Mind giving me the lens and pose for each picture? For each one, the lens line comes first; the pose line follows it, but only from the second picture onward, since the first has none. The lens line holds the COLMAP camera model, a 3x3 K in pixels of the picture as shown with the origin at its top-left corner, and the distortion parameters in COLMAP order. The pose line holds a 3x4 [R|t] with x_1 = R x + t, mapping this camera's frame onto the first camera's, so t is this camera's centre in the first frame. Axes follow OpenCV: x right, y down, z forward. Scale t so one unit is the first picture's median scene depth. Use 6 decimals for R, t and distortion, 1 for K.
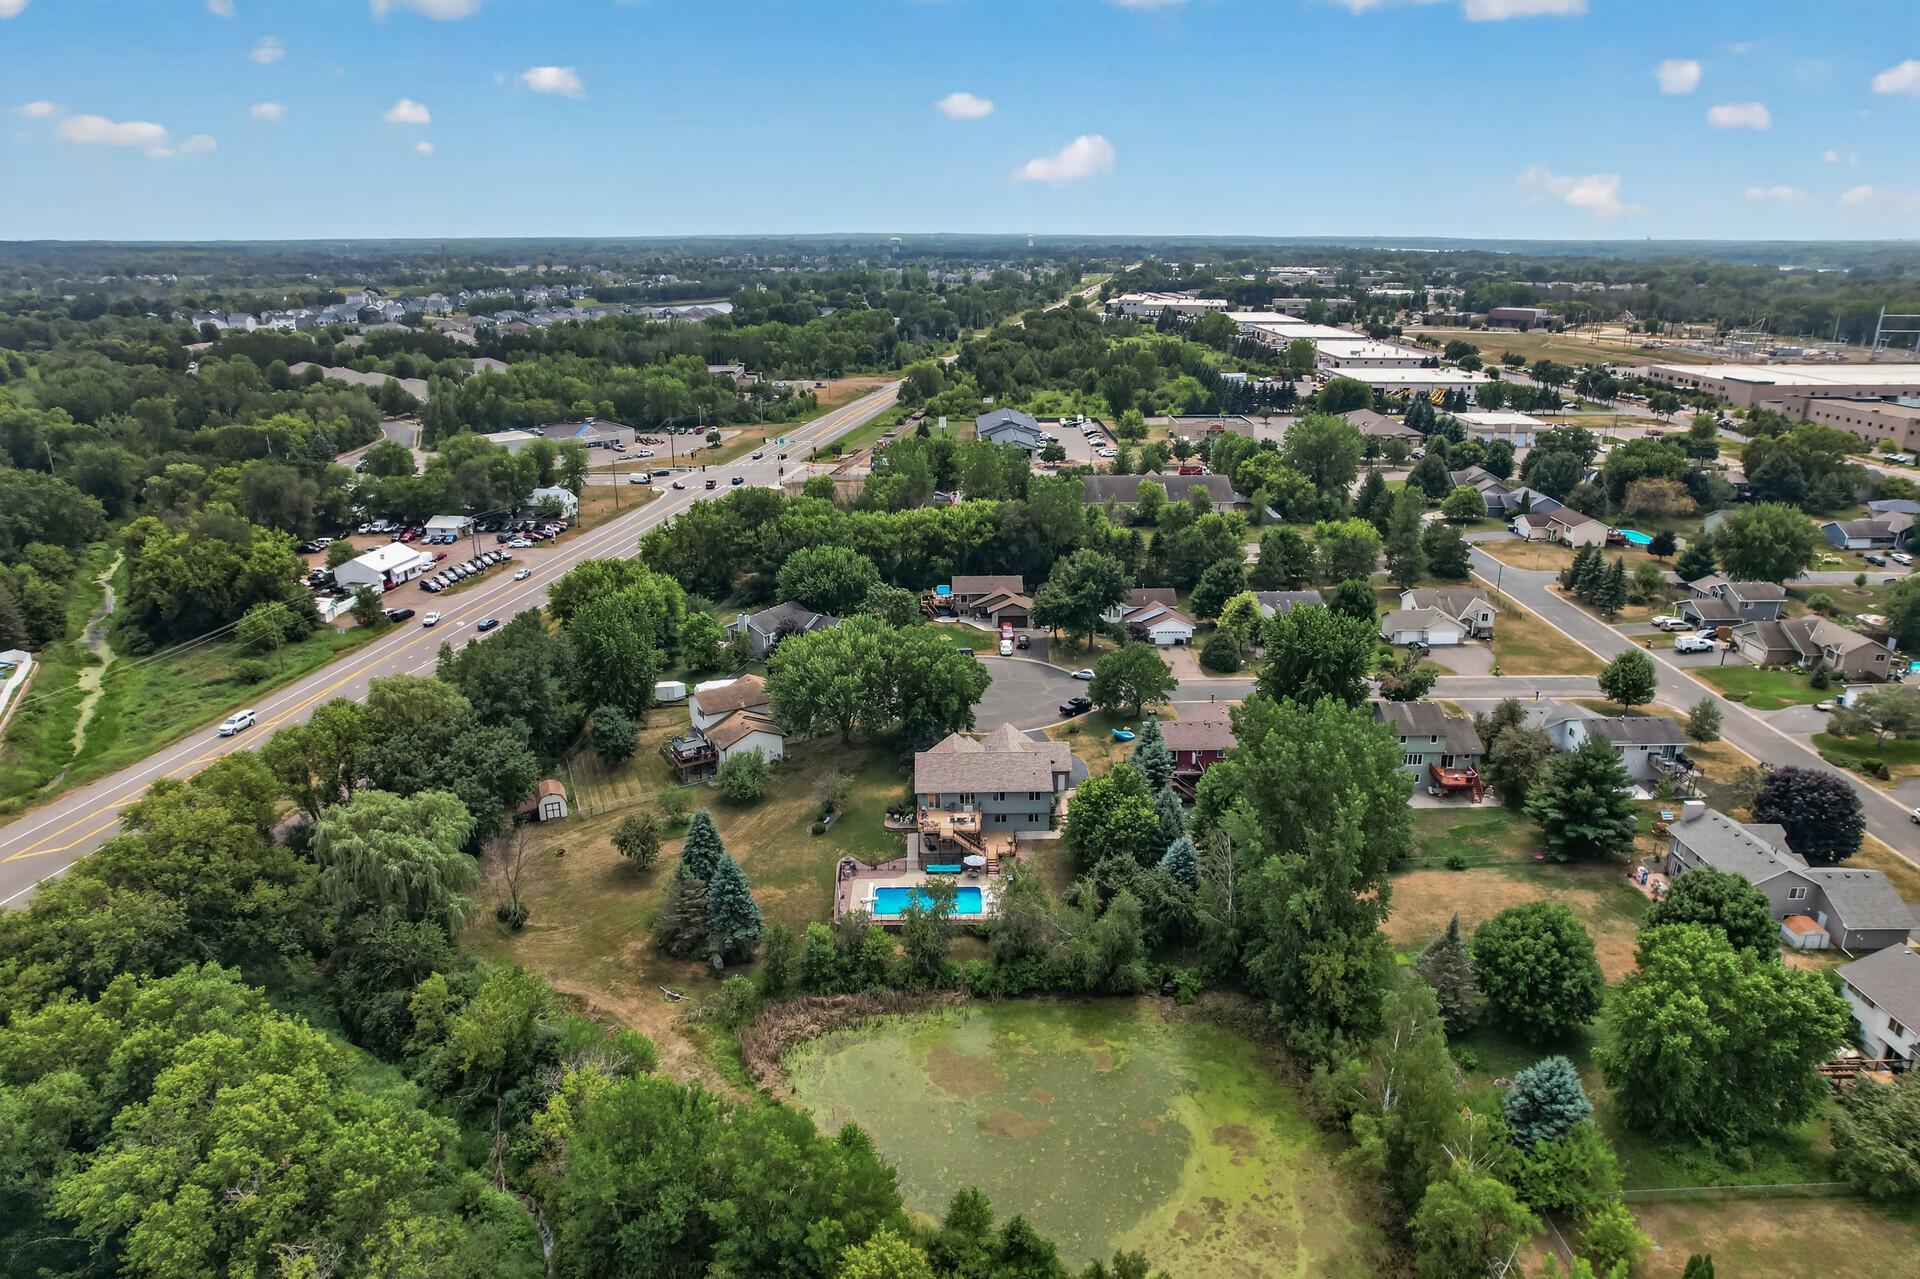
lens RADIAL K [[1302.8, 0, 956.9], [0, 1302.8, 653.9], [0, 0, 1]] dist [-0.042208, 0.021295]
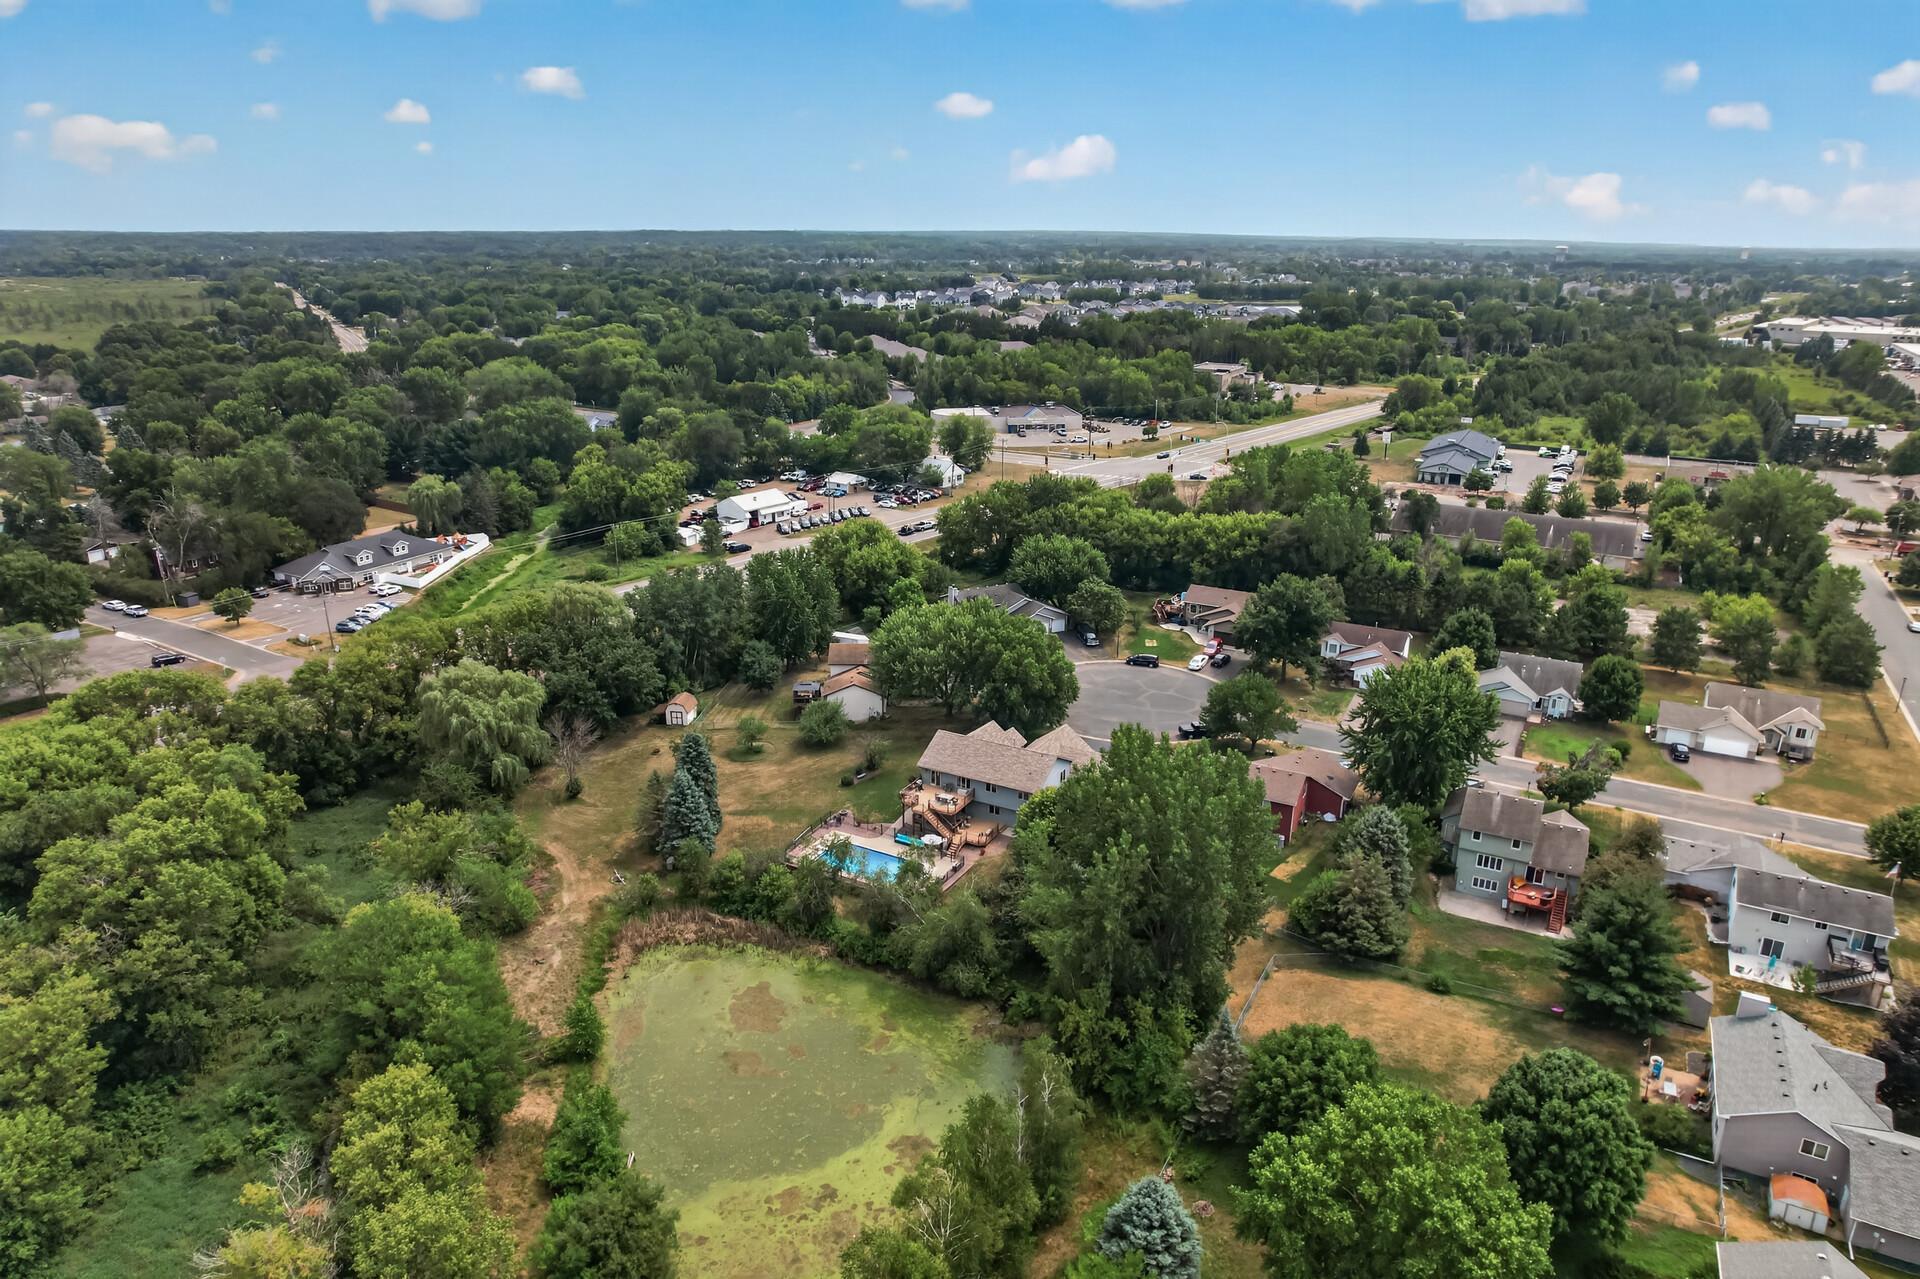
lens RADIAL K [[1302.8, 0, 954.0], [0, 1302.8, 629.1], [0, 0, 1]] dist [-0.042208, 0.021295]
pose [[0.856627, 0.162756, -0.489592, 0.316530], [-0.171123, 0.984852, 0.027988, -0.022902], [0.486731, 0.059805, 0.871502, 0.065340]]
